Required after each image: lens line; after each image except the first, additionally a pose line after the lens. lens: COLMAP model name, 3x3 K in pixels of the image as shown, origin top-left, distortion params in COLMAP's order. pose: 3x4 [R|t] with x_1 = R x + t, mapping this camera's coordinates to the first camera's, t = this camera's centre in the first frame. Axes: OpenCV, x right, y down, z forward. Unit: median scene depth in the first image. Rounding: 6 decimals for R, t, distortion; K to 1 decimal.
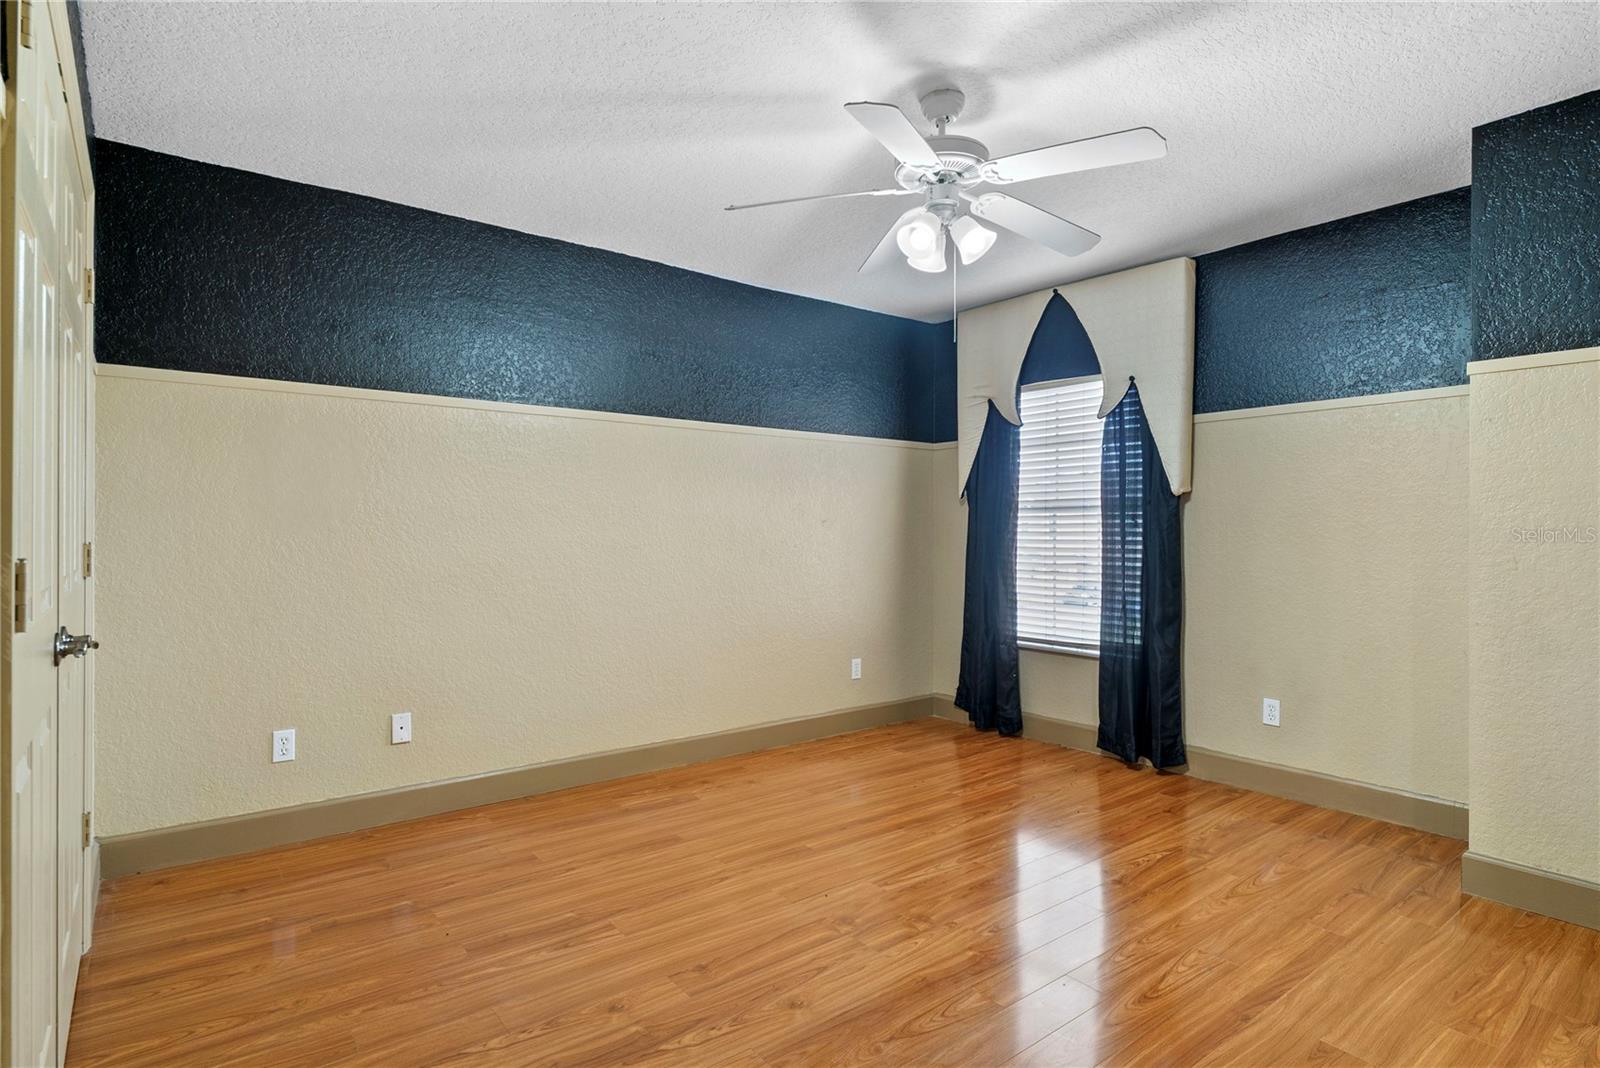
lens RADIAL K [[828.6, 0, 792.0], [0, 828.6, 529.1], [0, 0, 1]] dist [-0.002245, -0.000766]
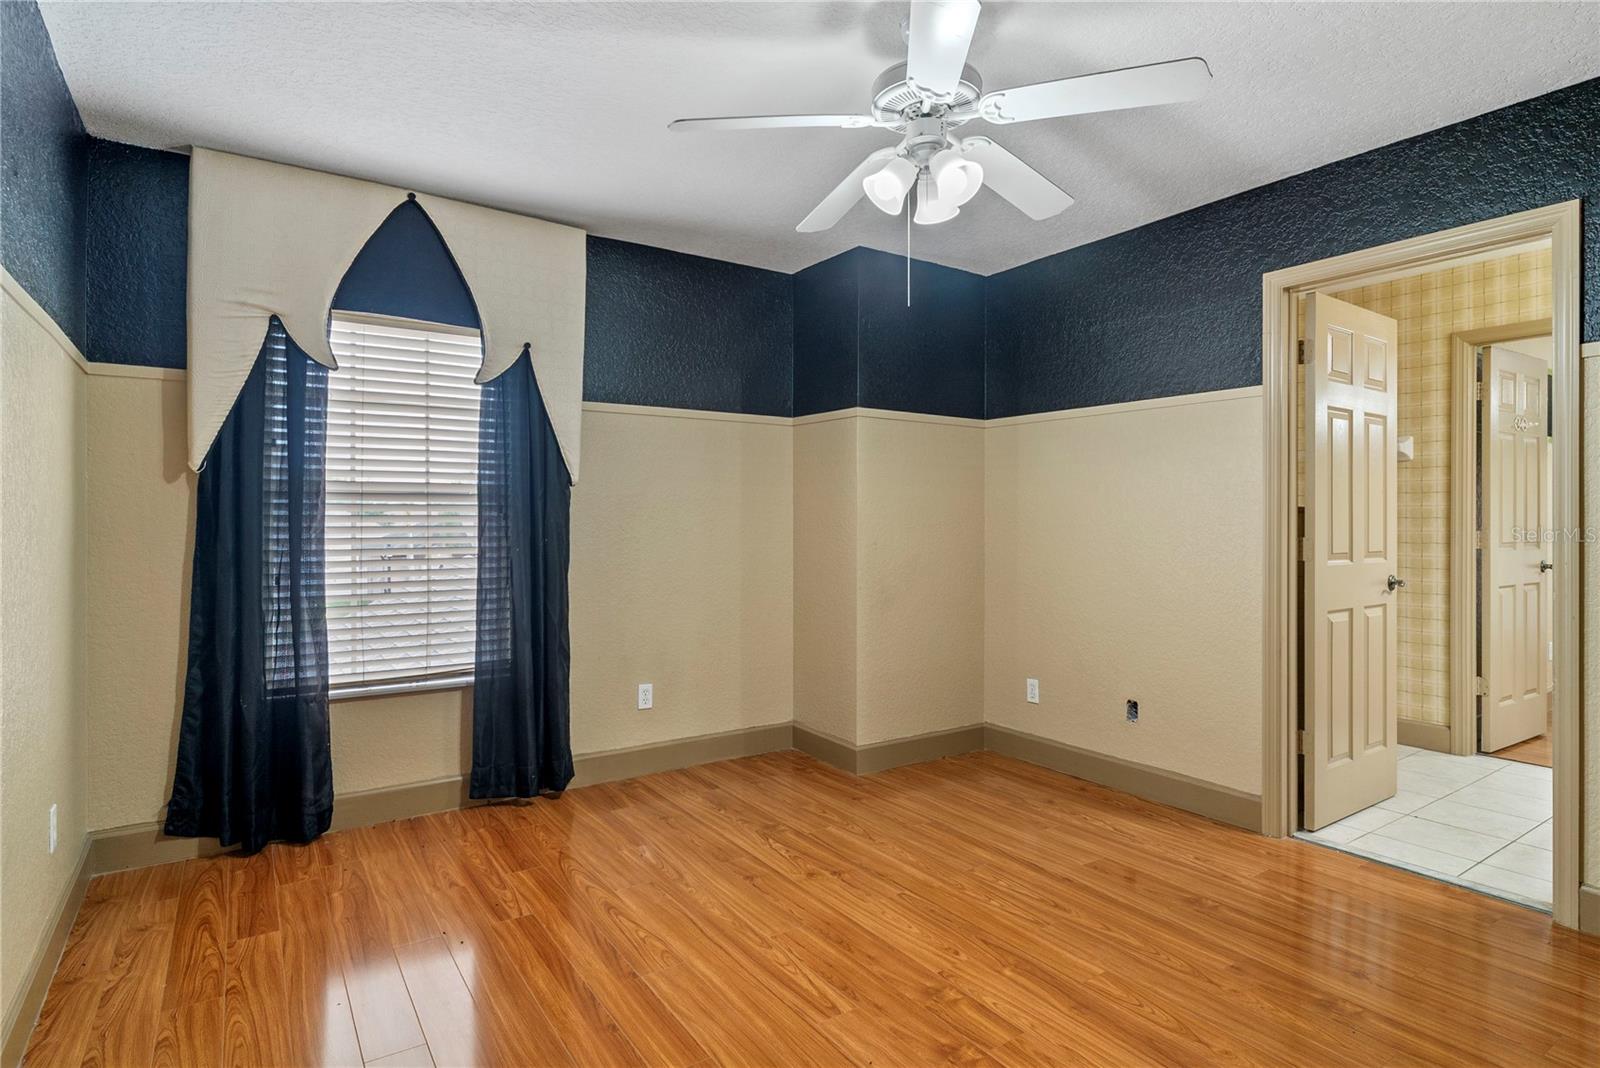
lens RADIAL K [[828.6, 0, 800.5], [0, 828.6, 523.9], [0, 0, 1]] dist [-0.002245, -0.000766]
pose [[0.067776, -0.002174, 0.997698, -0.462658], [-0.000977, 0.999997, 0.002246, -0.001819], [-0.997700, -0.001127, 0.067774, 0.730802]]
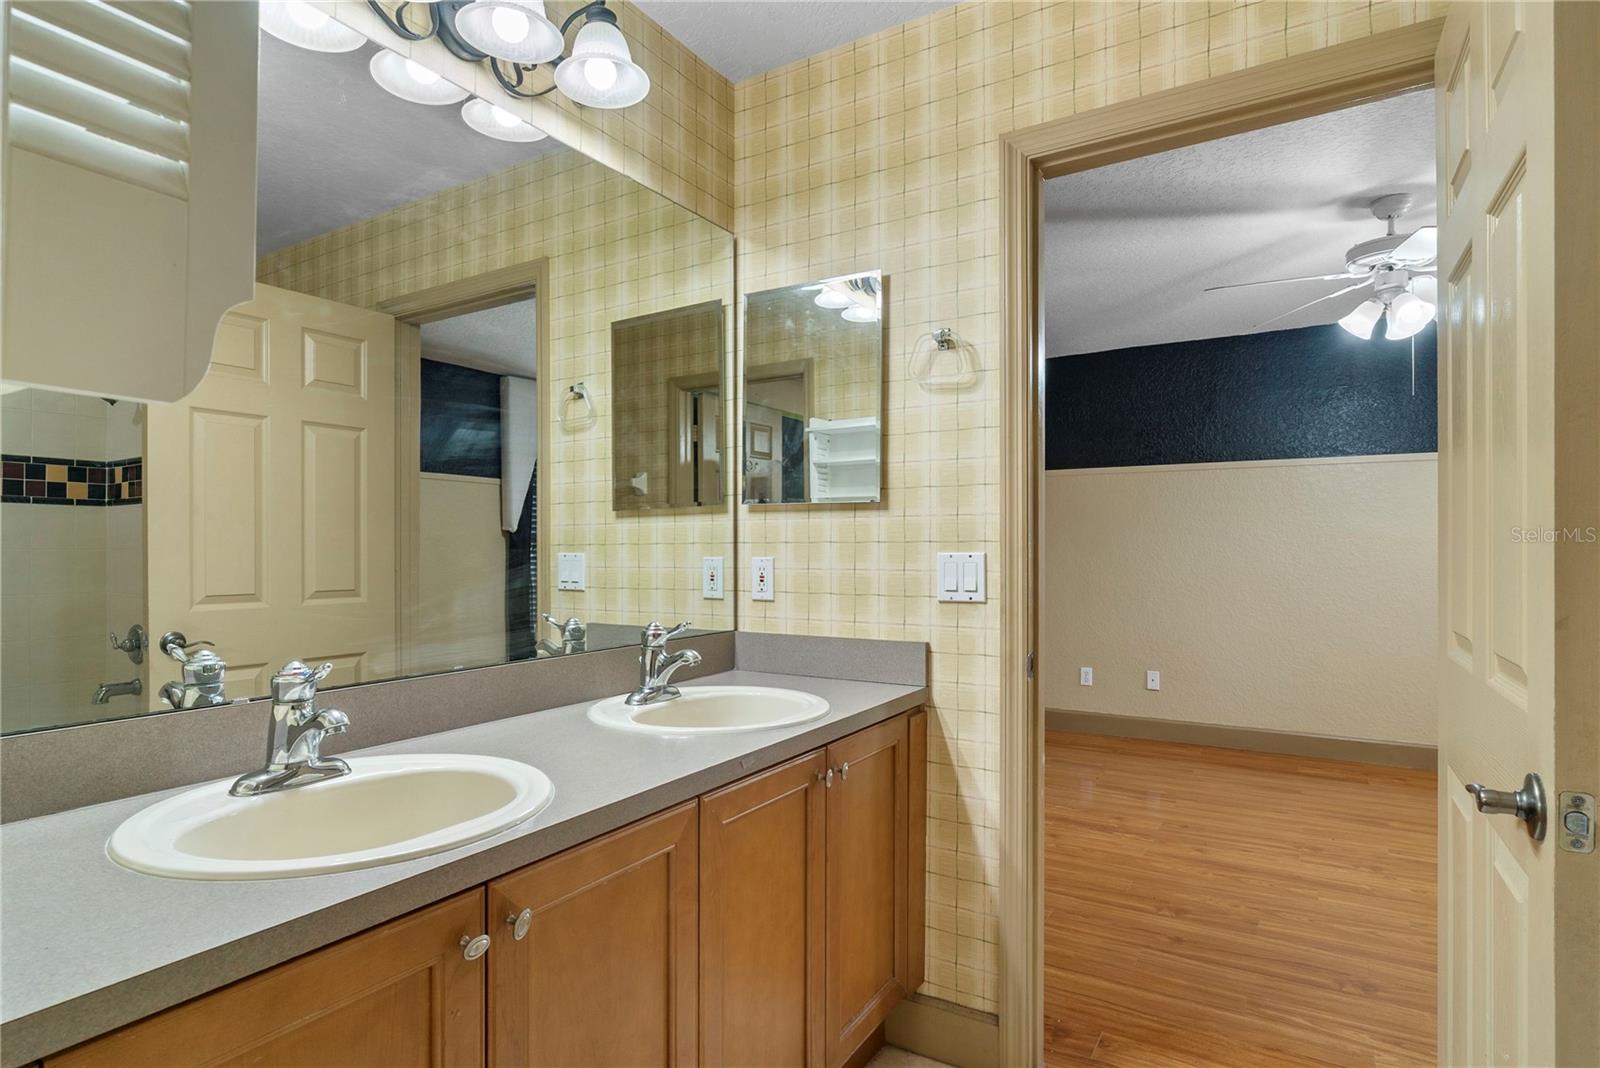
lens RADIAL K [[828.6, 0, 797.1], [0, 828.6, 550.5], [0, 0, 1]] dist [-0.002245, -0.000766]
pose [[0.350918, -0.004419, -0.936396, 0.687169], [0.002341, 0.999990, -0.003842, -0.001382], [0.936403, -0.000844, 0.350924, -0.164408]]
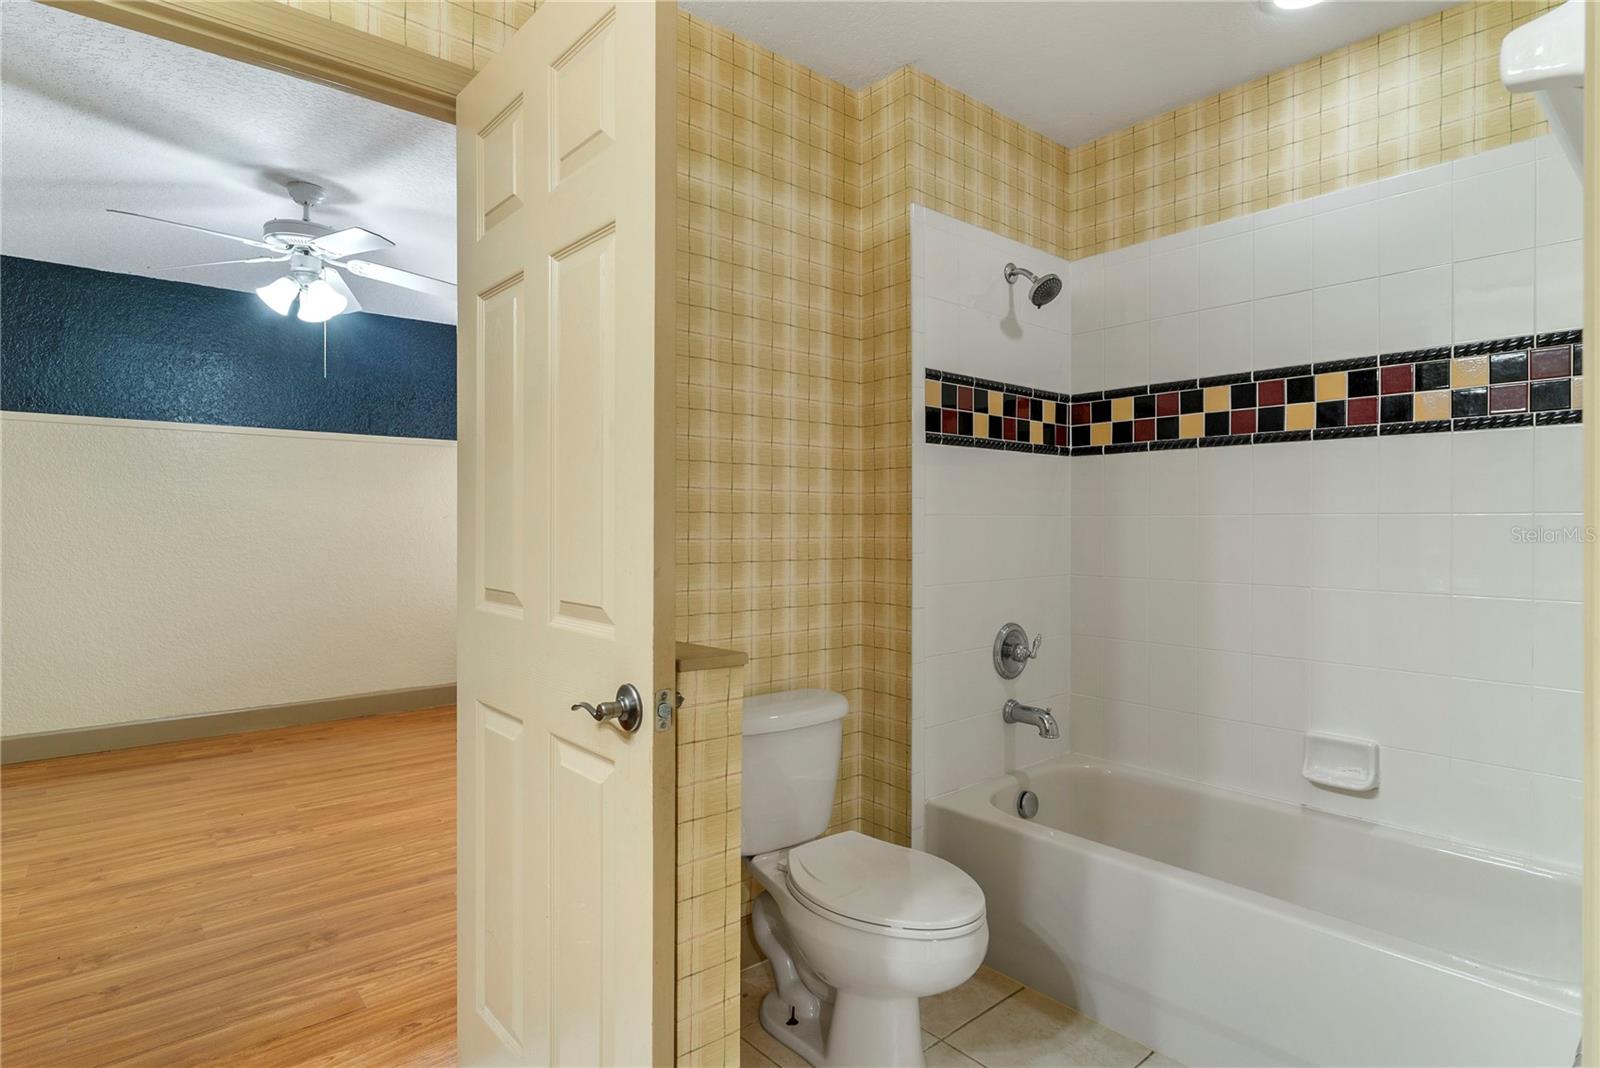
lens RADIAL K [[828.6, 0, 787.6], [0, 828.6, 532.9], [0, 0, 1]] dist [-0.002245, -0.000766]
pose [[0.999115, 0.001042, 0.042054, 0.591765], [-0.001464, 0.999949, 0.010006, -0.000560], [-0.042041, -0.010059, 0.999065, -0.210648]]
